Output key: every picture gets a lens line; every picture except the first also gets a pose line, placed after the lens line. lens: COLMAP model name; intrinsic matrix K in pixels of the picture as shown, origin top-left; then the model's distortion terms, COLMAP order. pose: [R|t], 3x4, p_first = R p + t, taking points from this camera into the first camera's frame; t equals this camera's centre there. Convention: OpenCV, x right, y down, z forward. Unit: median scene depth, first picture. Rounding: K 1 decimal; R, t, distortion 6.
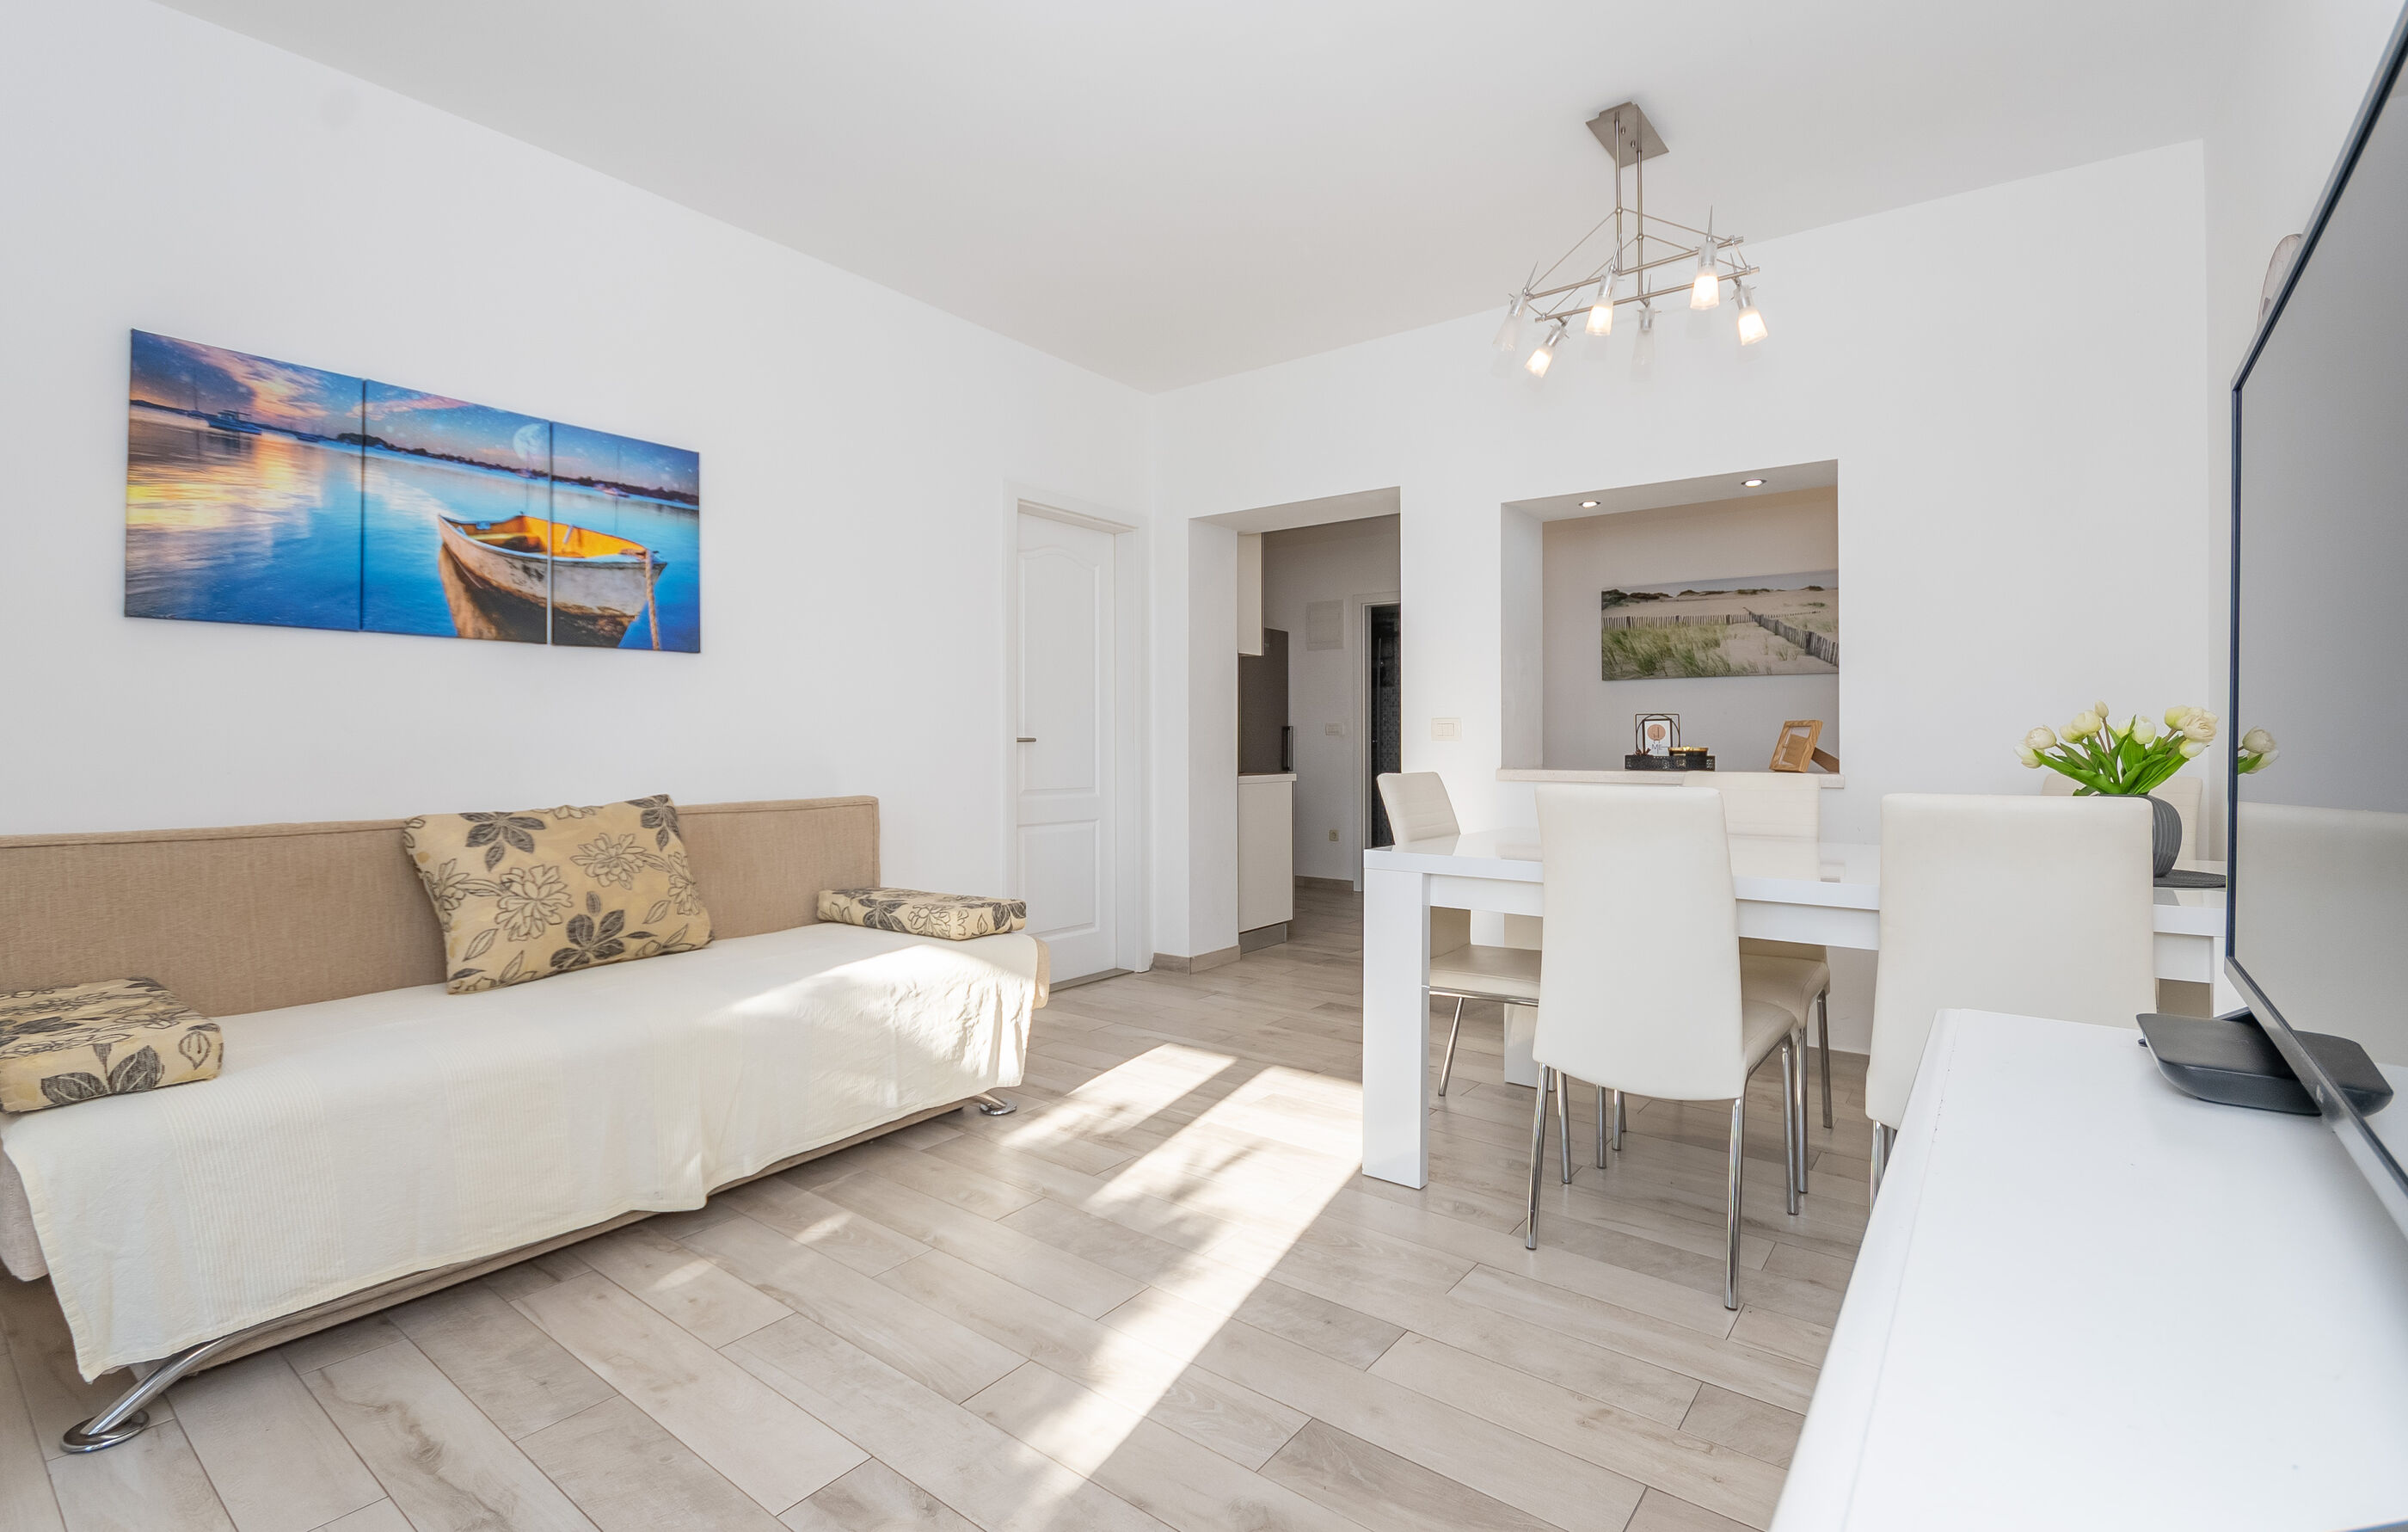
lens RADIAL K [[1082.7, 0, 1252.7], [0, 1082.7, 744.7], [0, 0, 1]] dist [-0.004057, 0.000178]
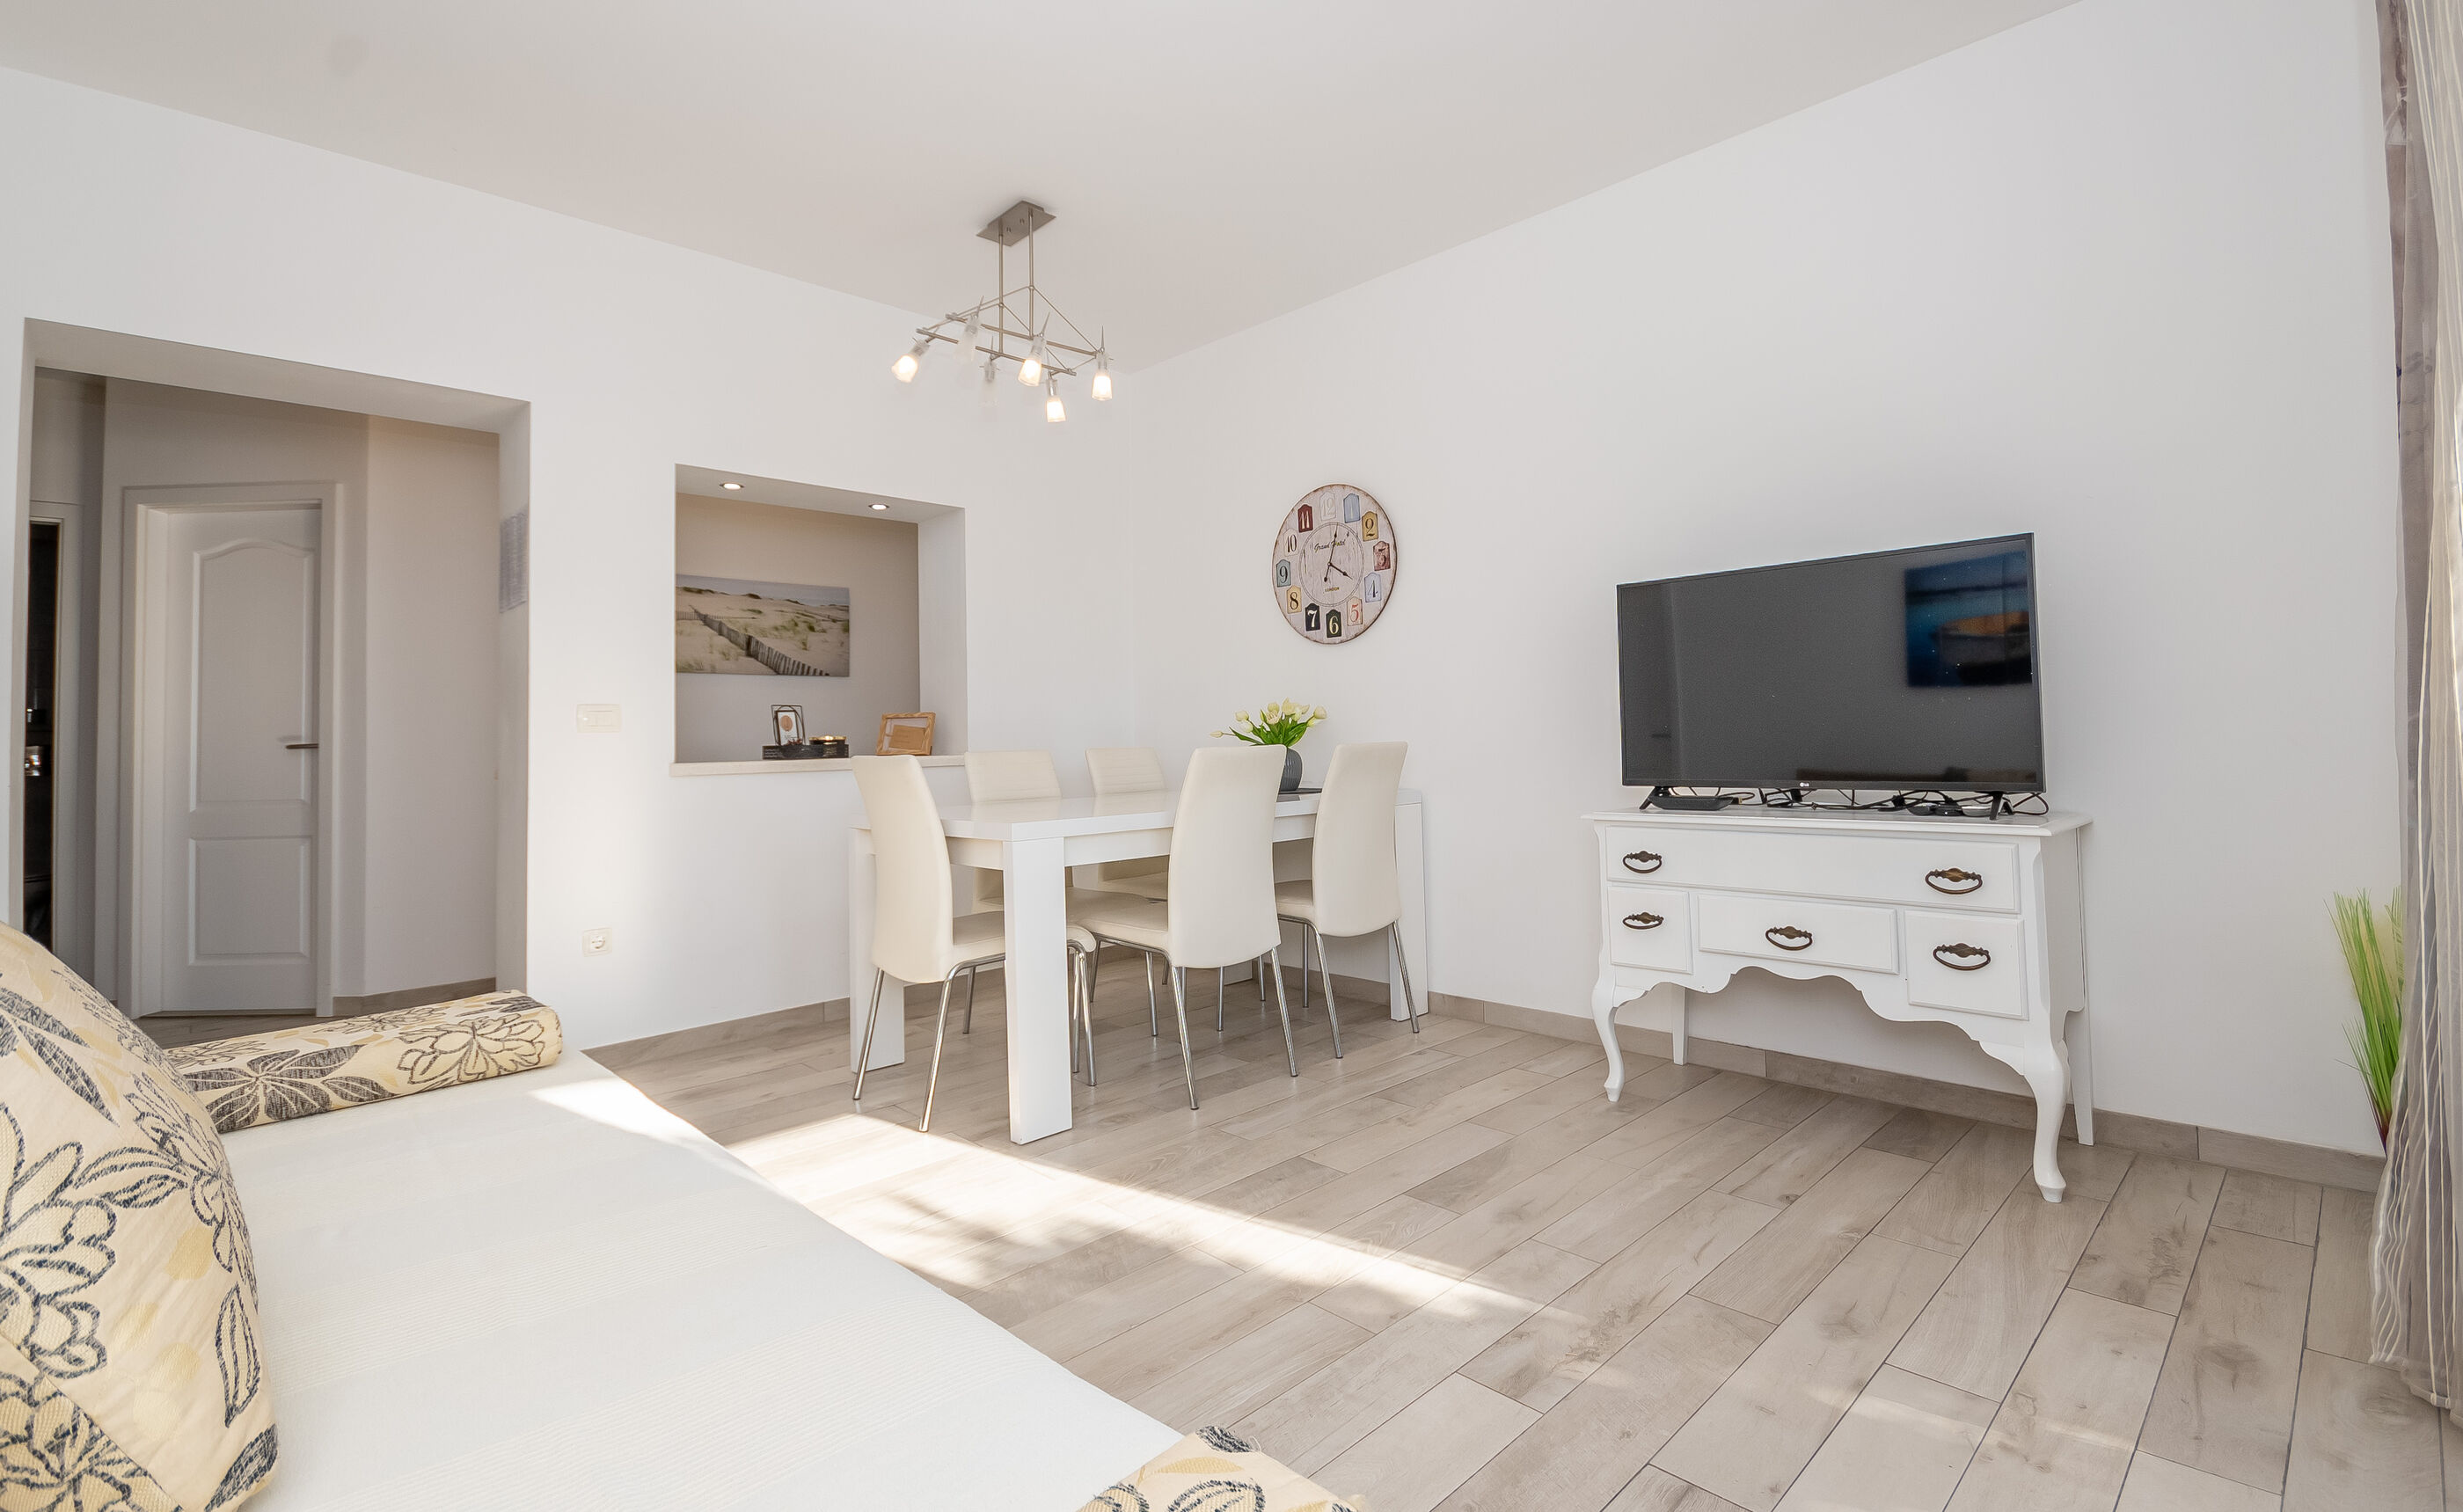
lens RADIAL K [[1114.6, 0, 1227.3], [0, 1114.6, 702.4], [0, 0, 1]] dist [-0.001196, 0.000206]
pose [[0.156780, 0.029281, 0.987199, -0.695749], [0.028390, 0.999014, -0.034140, 0.019505], [-0.987225, 0.033379, 0.155794, 0.486373]]
